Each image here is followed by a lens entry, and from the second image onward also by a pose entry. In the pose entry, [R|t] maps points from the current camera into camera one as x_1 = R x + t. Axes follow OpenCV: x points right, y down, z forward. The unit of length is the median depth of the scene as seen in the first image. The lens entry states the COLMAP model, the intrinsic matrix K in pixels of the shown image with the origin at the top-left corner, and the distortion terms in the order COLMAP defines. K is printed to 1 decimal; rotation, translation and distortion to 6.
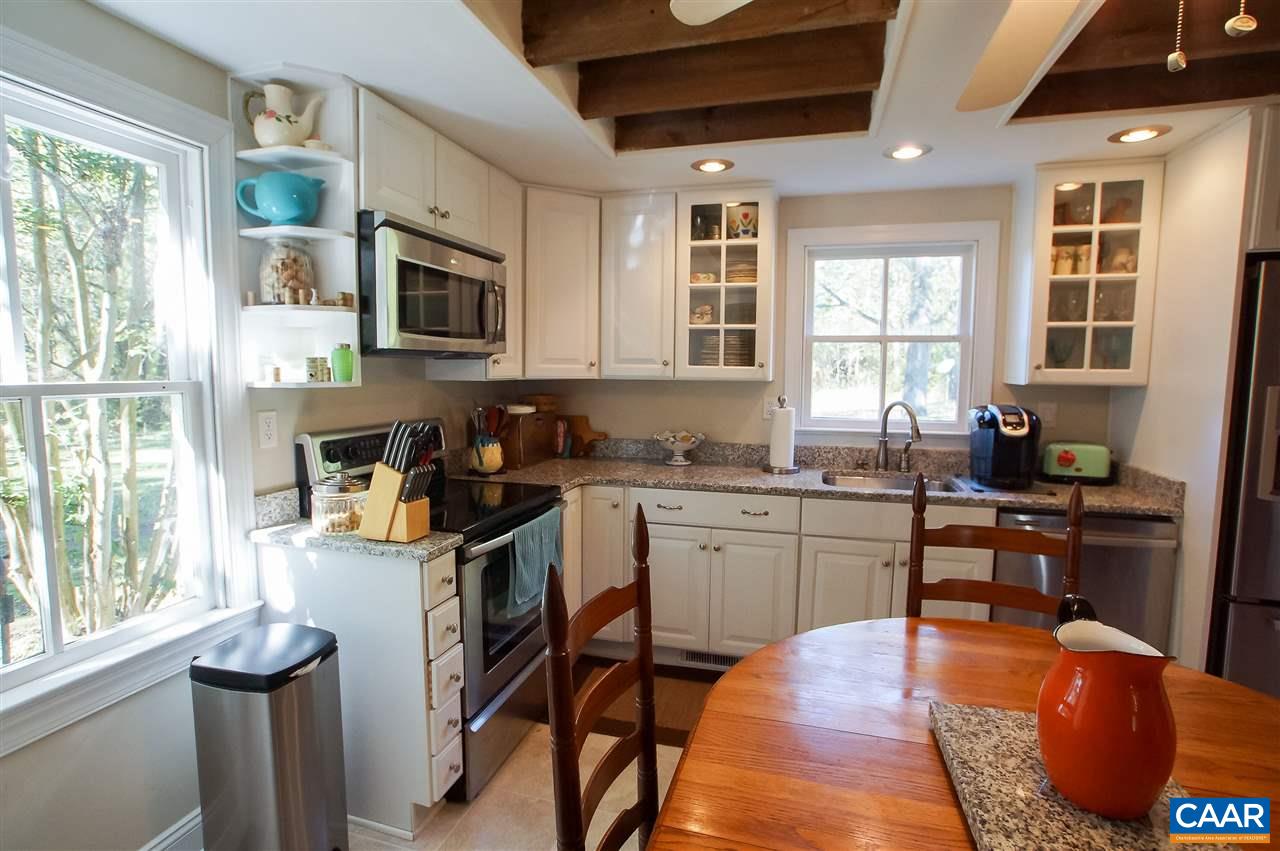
lens RADIAL K [[613.0, 0, 642.7], [0, 613.0, 424.4], [0, 0, 1]] dist [-0.048887, 0.012212]
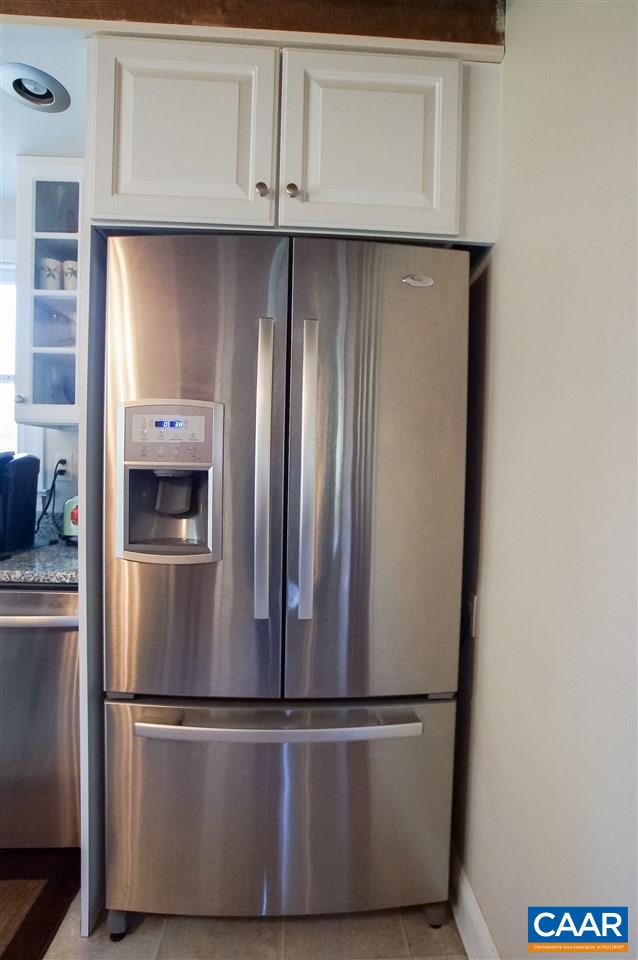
lens RADIAL K [[503.0, 0, 323.6], [0, 503.0, 487.8], [0, 0, 1]] dist [-0.063824, 0.030655]
pose [[0.956439, 0.007496, 0.291837, 0.866801], [0.009678, 0.998307, -0.057360, 0.061443], [-0.291772, 0.057686, 0.954747, 0.269194]]
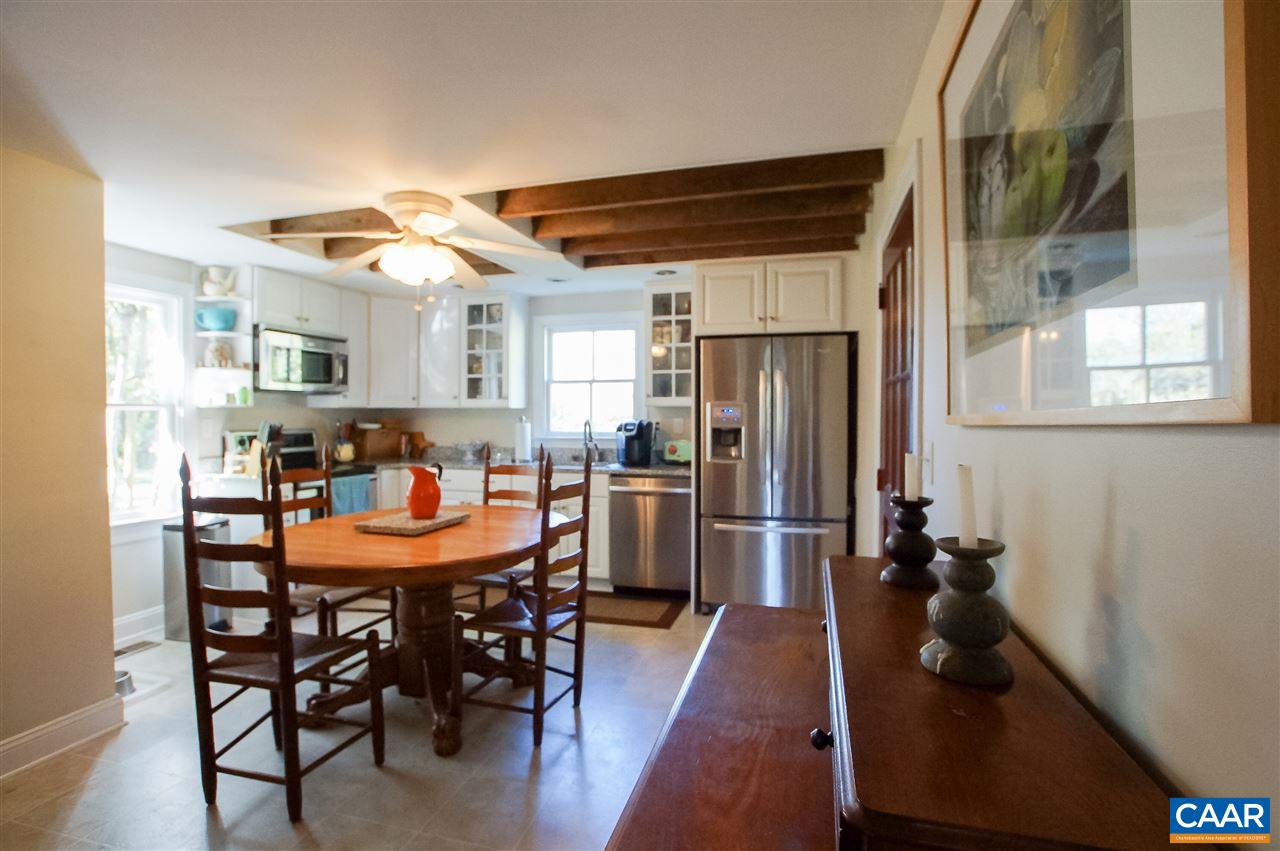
lens RADIAL K [[613.0, 0, 642.7], [0, 613.0, 424.4], [0, 0, 1]] dist [-0.048887, 0.012212]
pose [[0.999972, -0.006649, 0.003404, 0.645049], [0.006884, 0.997221, -0.074188, 0.119549], [-0.002901, 0.074210, 0.997238, -0.785463]]
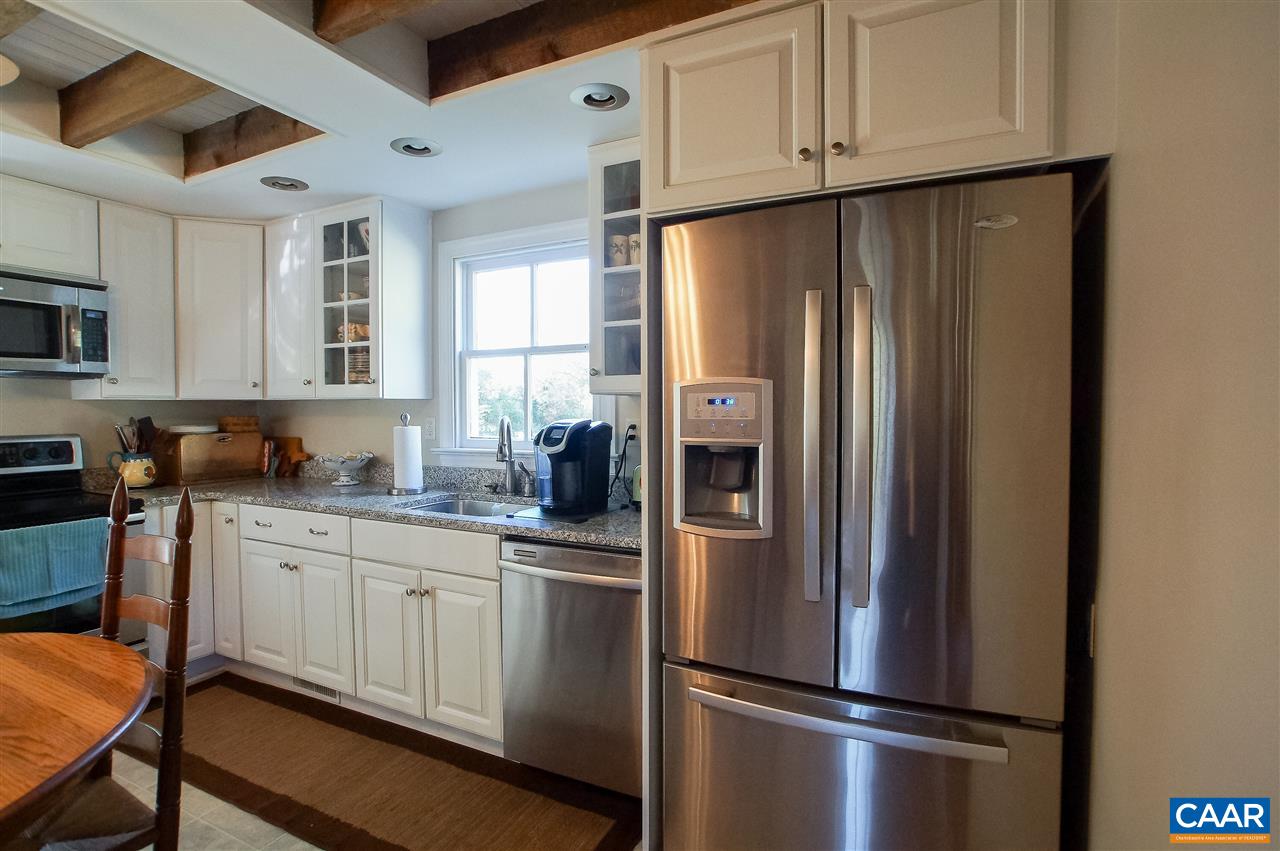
lens RADIAL K [[608.9, 0, 640.0], [0, 608.9, 425.5], [0, 0, 1]] dist [-0.046709, 0.023435]
pose [[0.981534, -0.003033, -0.191264, 0.901937], [-0.008927, 0.998059, -0.061636, 0.031967], [0.191080, 0.062205, 0.979602, 0.163659]]
